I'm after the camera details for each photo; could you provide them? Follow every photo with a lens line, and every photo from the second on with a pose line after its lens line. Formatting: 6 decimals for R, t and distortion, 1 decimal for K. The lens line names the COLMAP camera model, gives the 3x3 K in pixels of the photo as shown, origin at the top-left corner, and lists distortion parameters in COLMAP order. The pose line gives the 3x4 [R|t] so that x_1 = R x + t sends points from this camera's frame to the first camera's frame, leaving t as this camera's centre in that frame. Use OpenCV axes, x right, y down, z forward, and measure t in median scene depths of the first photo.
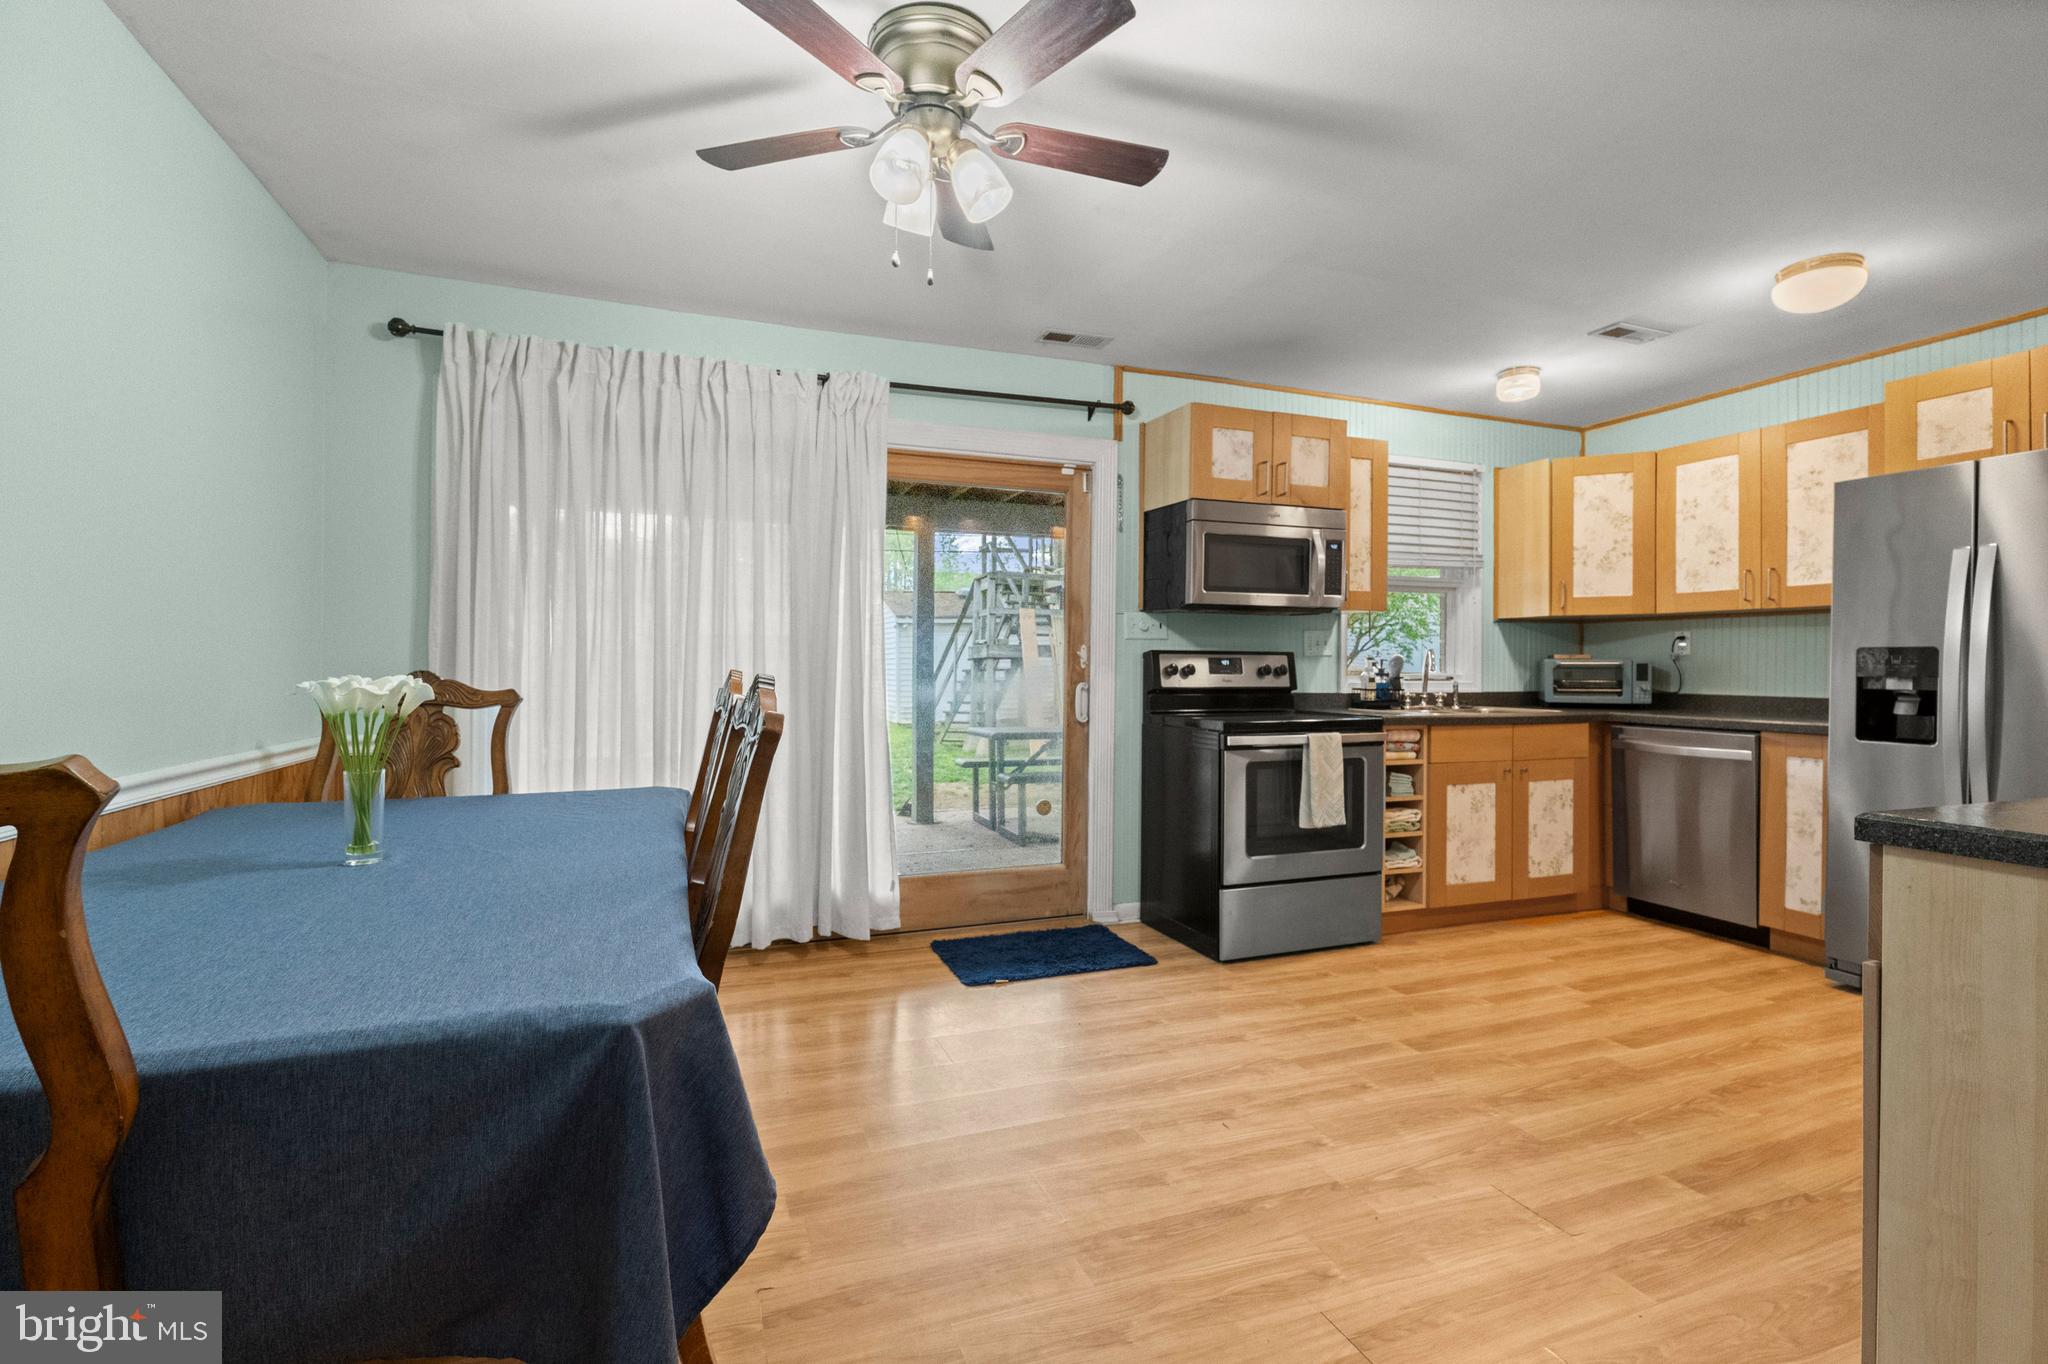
lens RADIAL K [[902.3, 0, 1033.7], [0, 902.3, 669.9], [0, 0, 1]] dist [-0.005371, -0.000001]
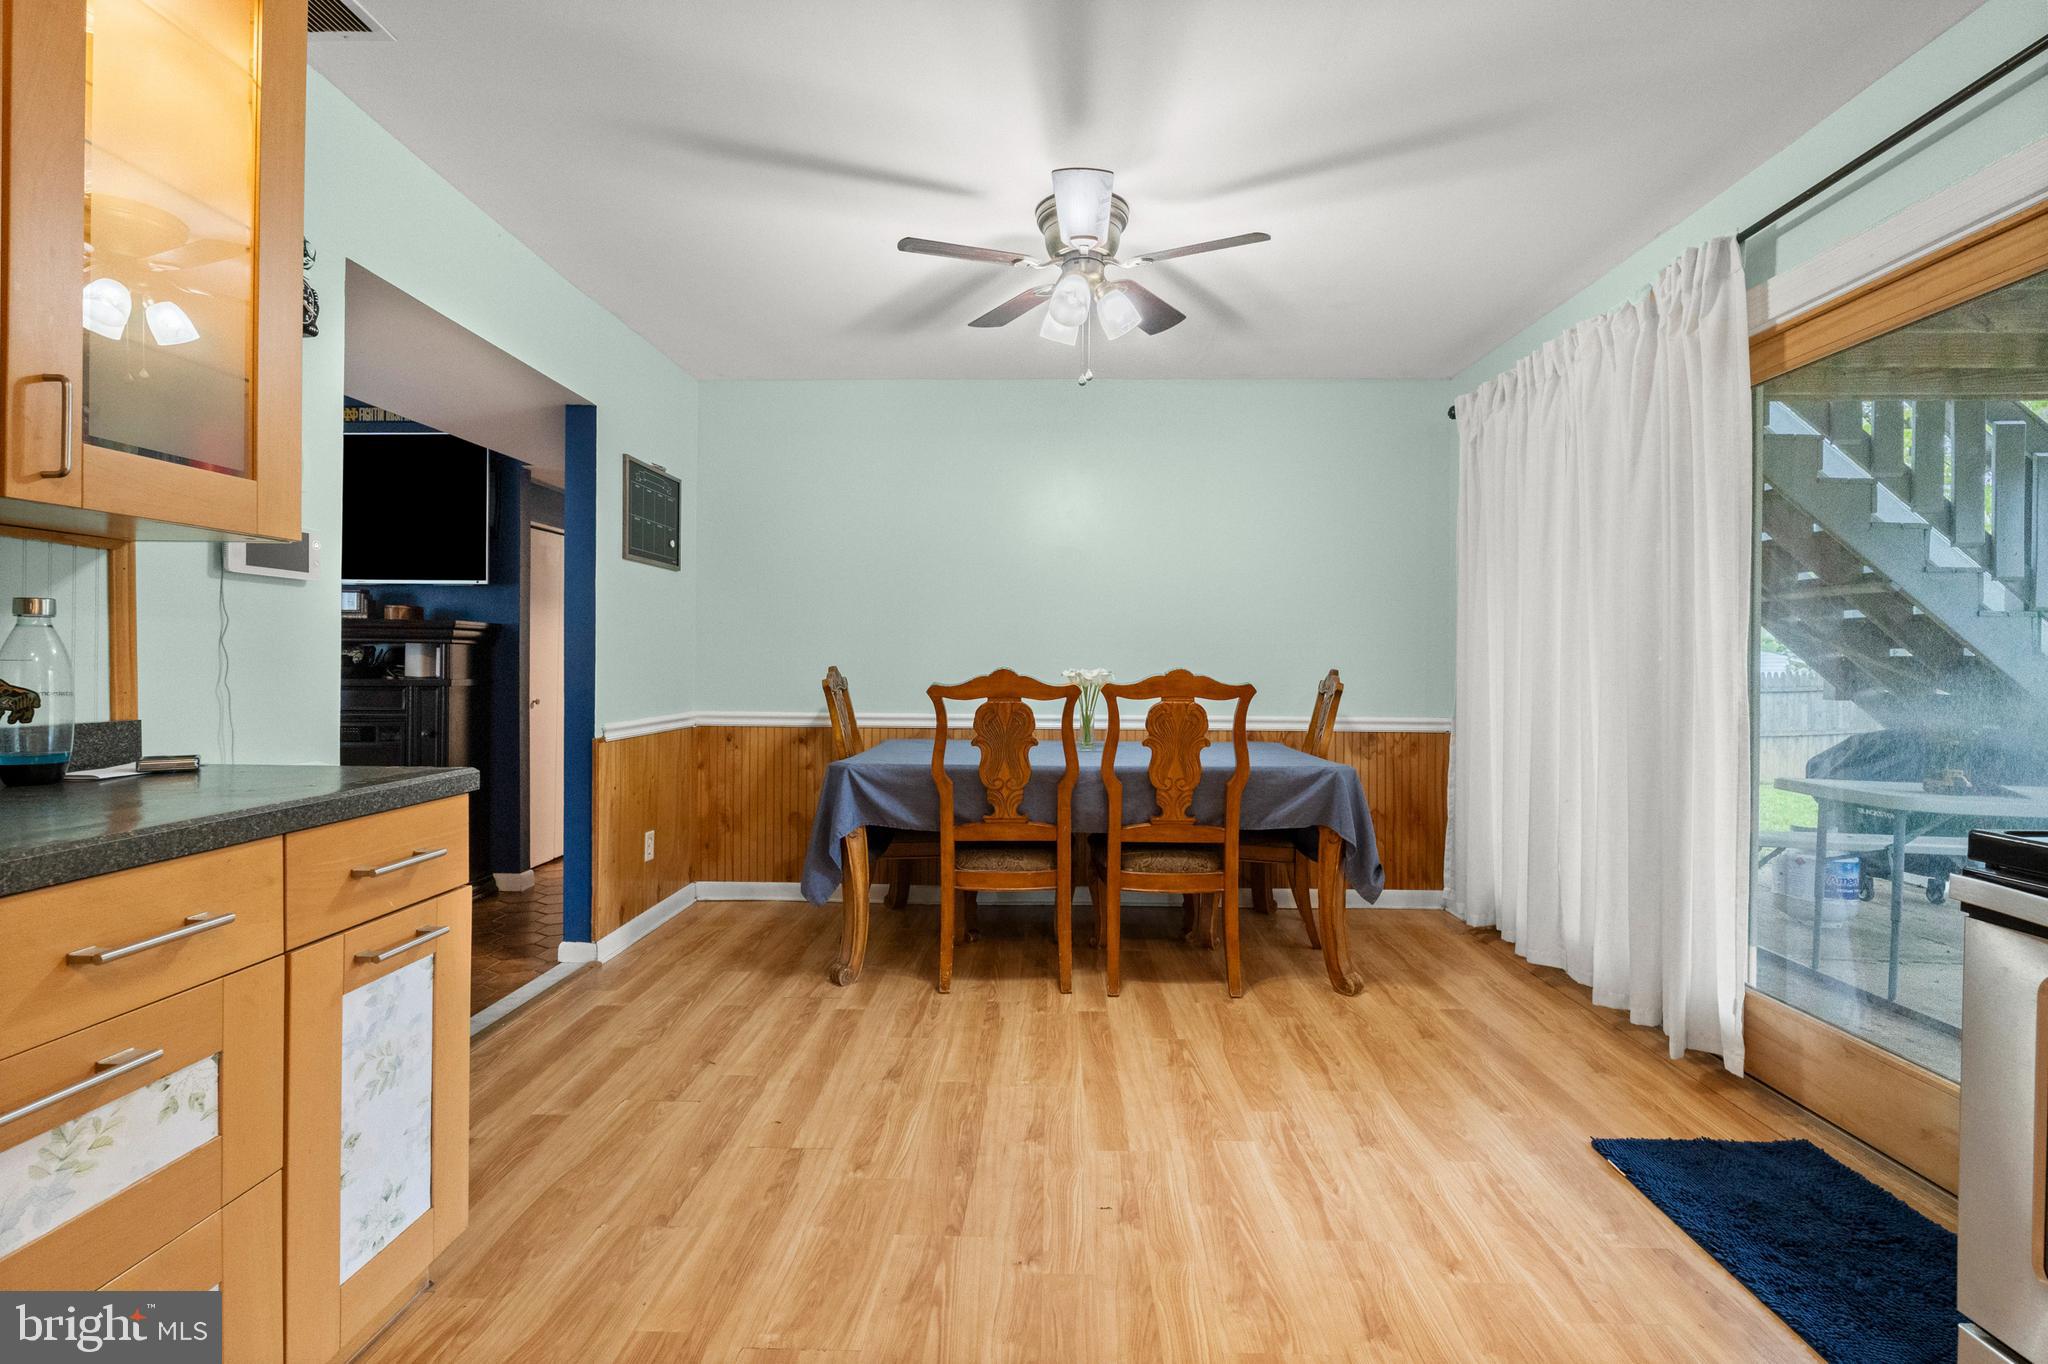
lens RADIAL K [[902.3, 0, 1033.7], [0, 902.3, 669.9], [0, 0, 1]] dist [-0.005371, -0.000001]
pose [[-0.375484, -0.001644, -0.926827, 1.126170], [-0.012573, 0.999915, 0.003321, 0.002807], [0.926743, 0.012900, -0.375473, 1.381407]]
